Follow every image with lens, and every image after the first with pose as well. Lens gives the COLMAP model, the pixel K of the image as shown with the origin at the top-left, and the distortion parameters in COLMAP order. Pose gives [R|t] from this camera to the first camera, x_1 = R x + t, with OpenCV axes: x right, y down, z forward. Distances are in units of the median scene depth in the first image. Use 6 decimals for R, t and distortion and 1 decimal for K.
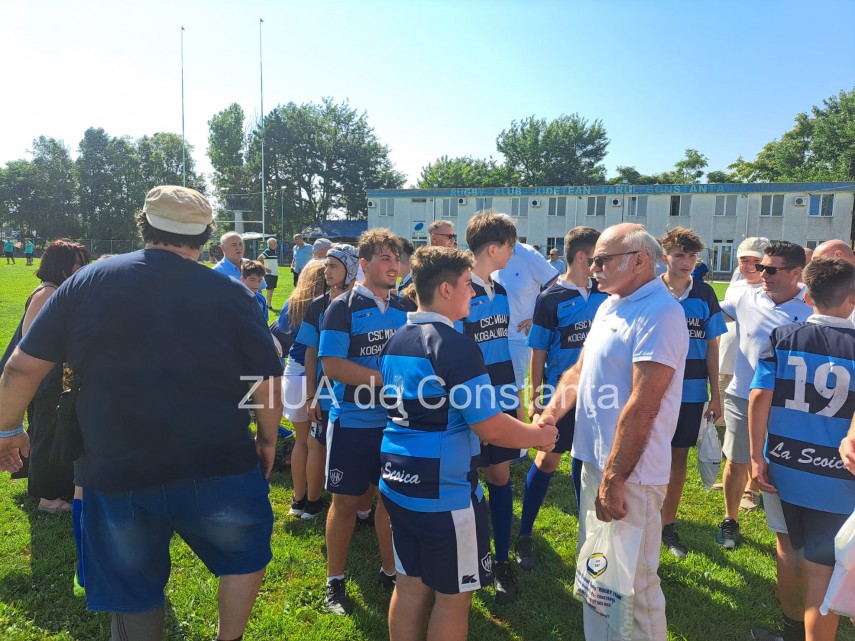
lens RADIAL K [[604.0, 0, 436.4], [0, 604.0, 319.1], [0, 0, 1]] dist [0.031551, -0.048995]
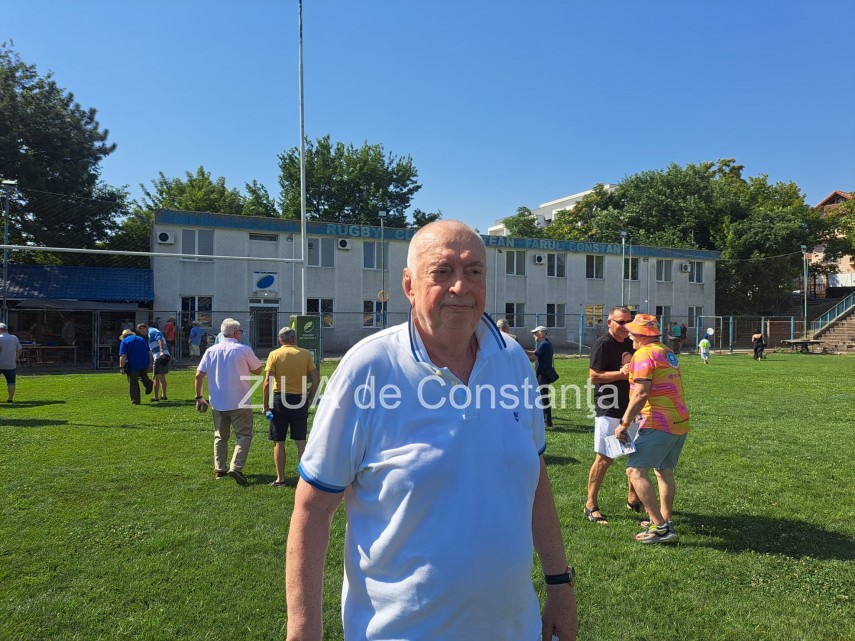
lens RADIAL K [[604.0, 0, 436.4], [0, 604.0, 319.1], [0, 0, 1]] dist [0.031551, -0.048995]
pose [[0.690367, -0.020201, 0.723178, -0.340483], [0.084366, 0.995038, -0.052743, -0.073677], [-0.718524, 0.097424, 0.688645, 0.490917]]
